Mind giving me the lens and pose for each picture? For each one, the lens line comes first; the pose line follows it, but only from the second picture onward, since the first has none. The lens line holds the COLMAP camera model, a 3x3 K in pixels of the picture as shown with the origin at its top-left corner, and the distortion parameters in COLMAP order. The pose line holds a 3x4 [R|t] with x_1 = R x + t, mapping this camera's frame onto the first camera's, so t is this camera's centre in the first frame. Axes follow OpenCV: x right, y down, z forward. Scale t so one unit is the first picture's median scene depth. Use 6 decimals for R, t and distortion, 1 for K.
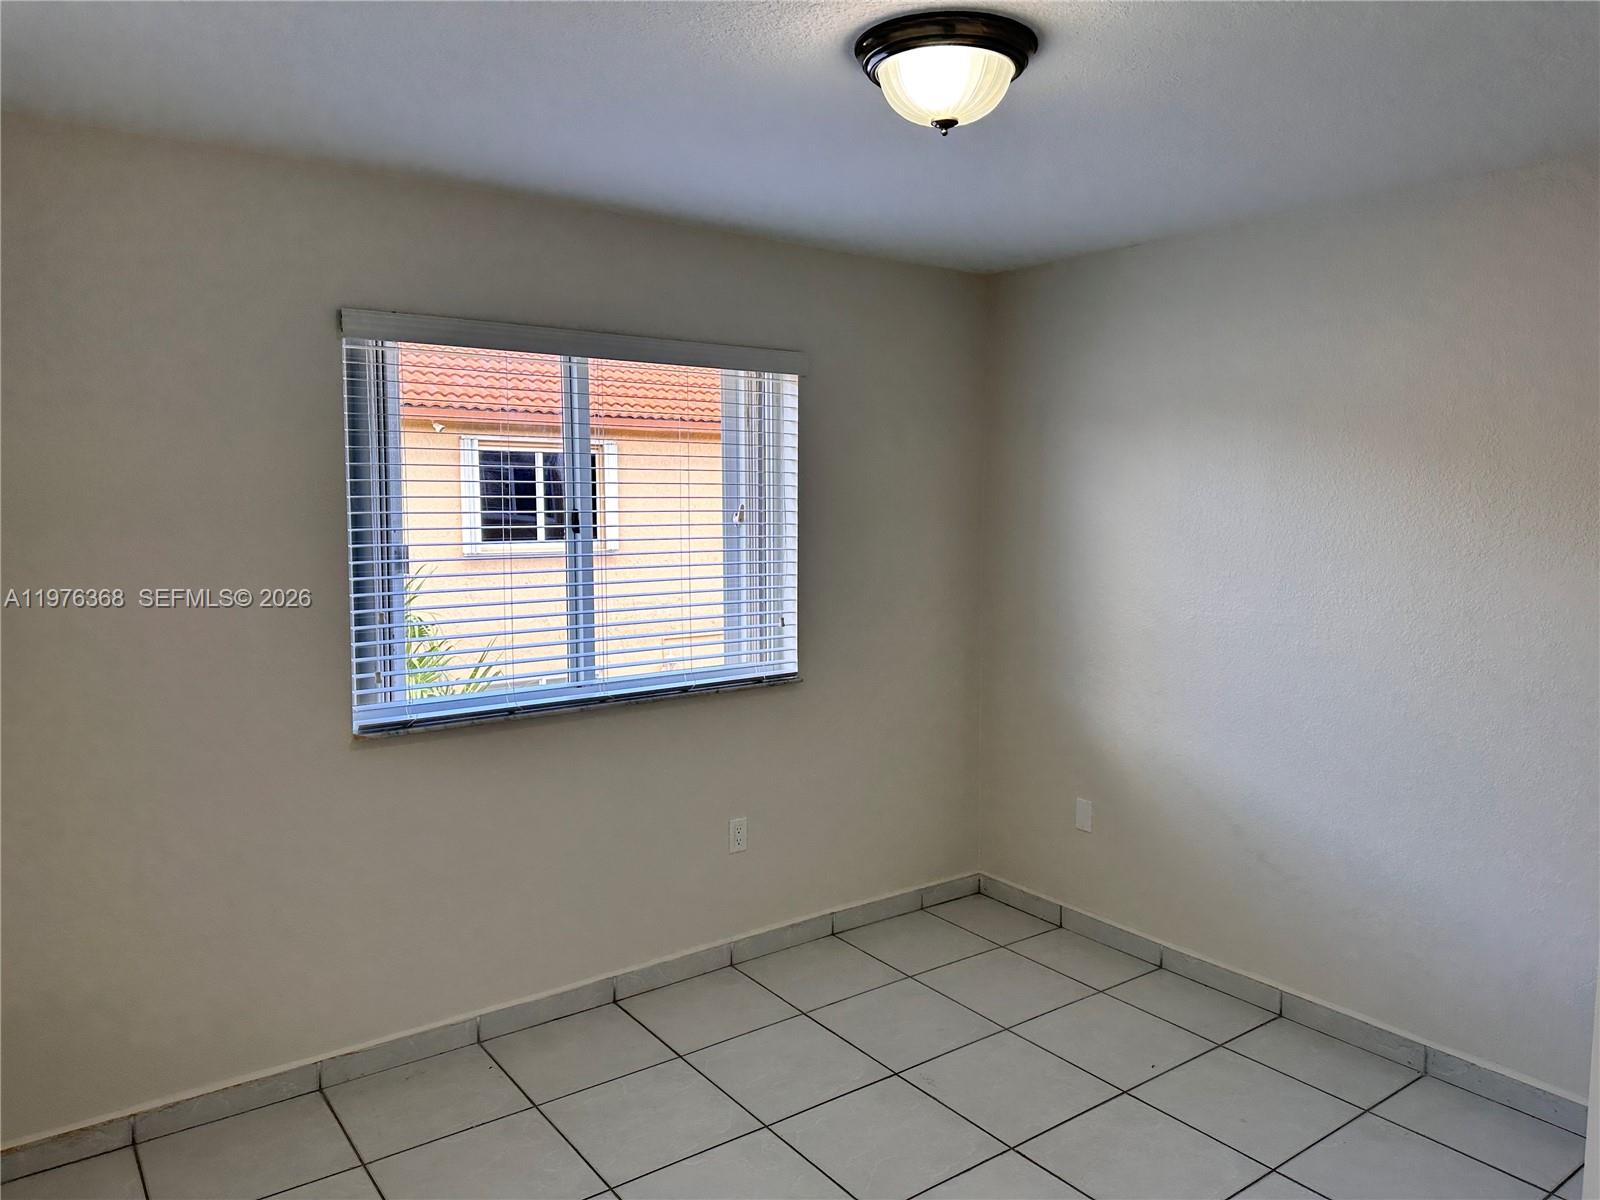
lens RADIAL K [[1121.6, 0, 838.9], [0, 1121.6, 589.1], [0, 0, 1]] dist [0.056536, -0.089879]
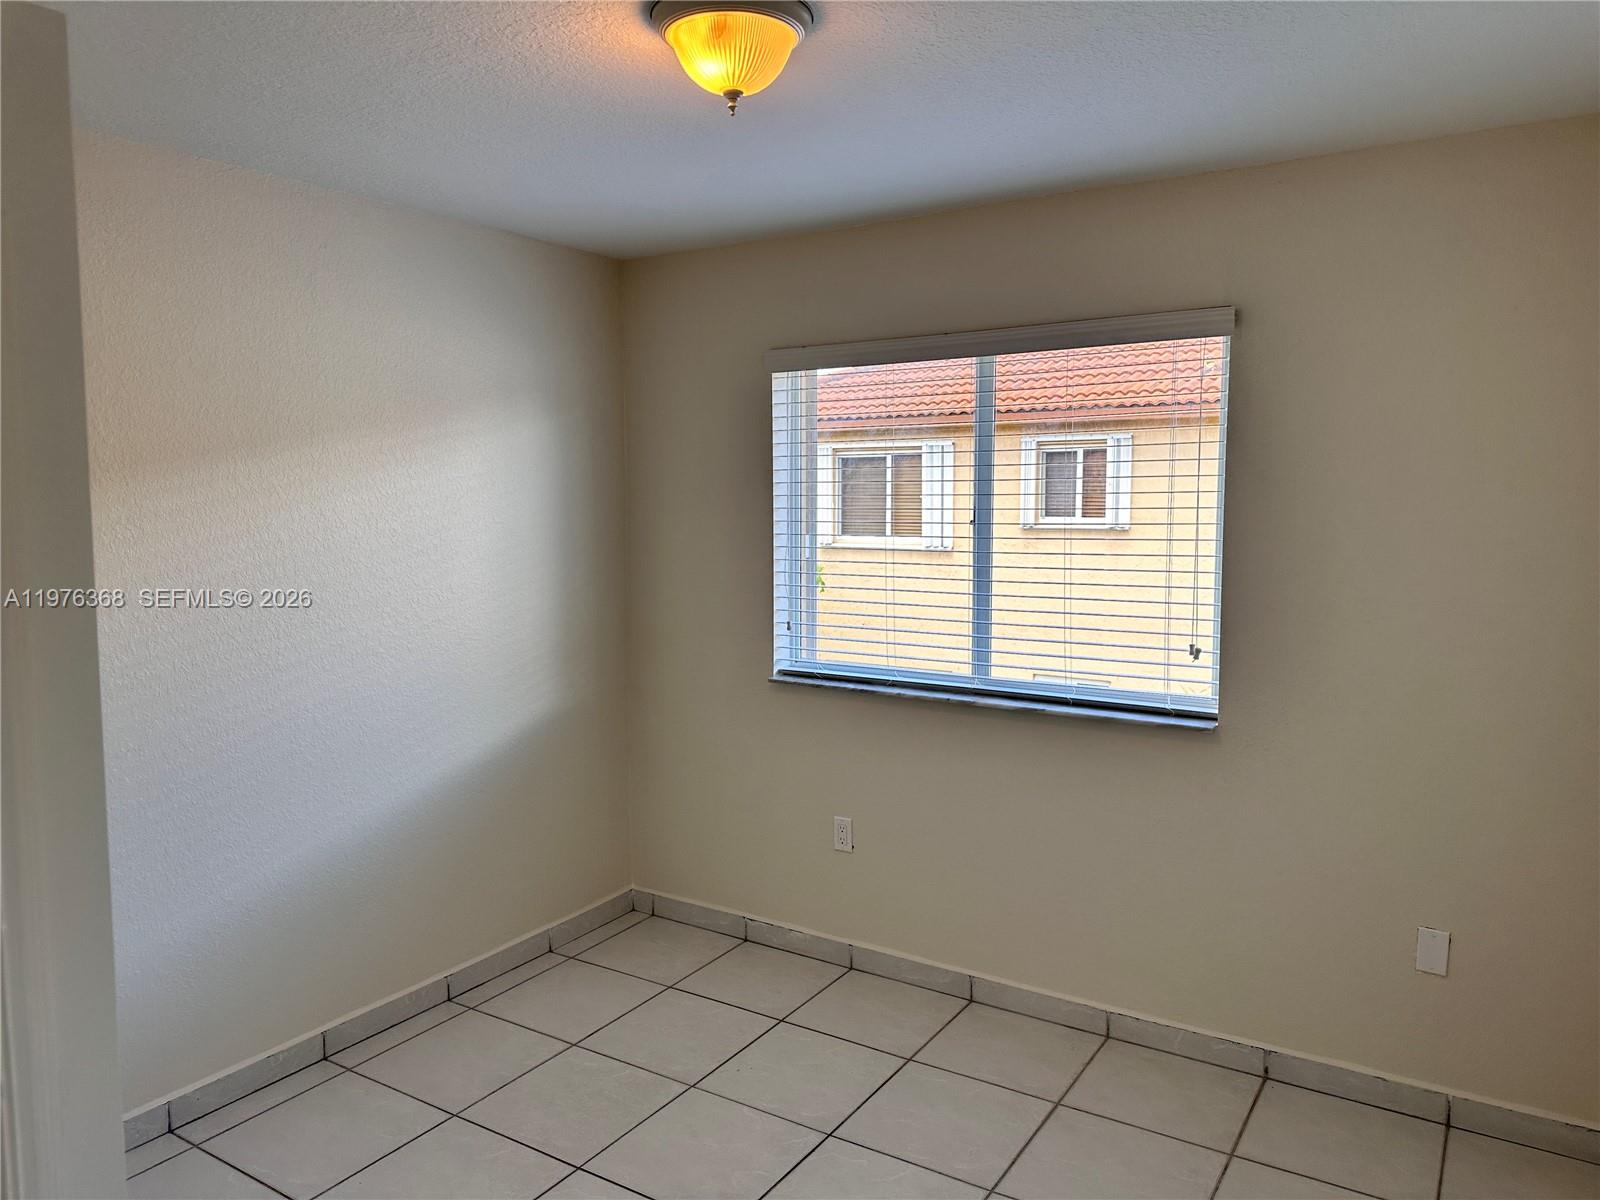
lens RADIAL K [[1121.6, 0, 766.6], [0, 1121.6, 573.8], [0, 0, 1]] dist [0.056536, -0.089879]
pose [[0.327828, 0.060086, -0.942825, 0.675848], [-0.070612, 0.996742, 0.038970, -0.036257], [0.942095, 0.053799, 0.331003, 0.492415]]
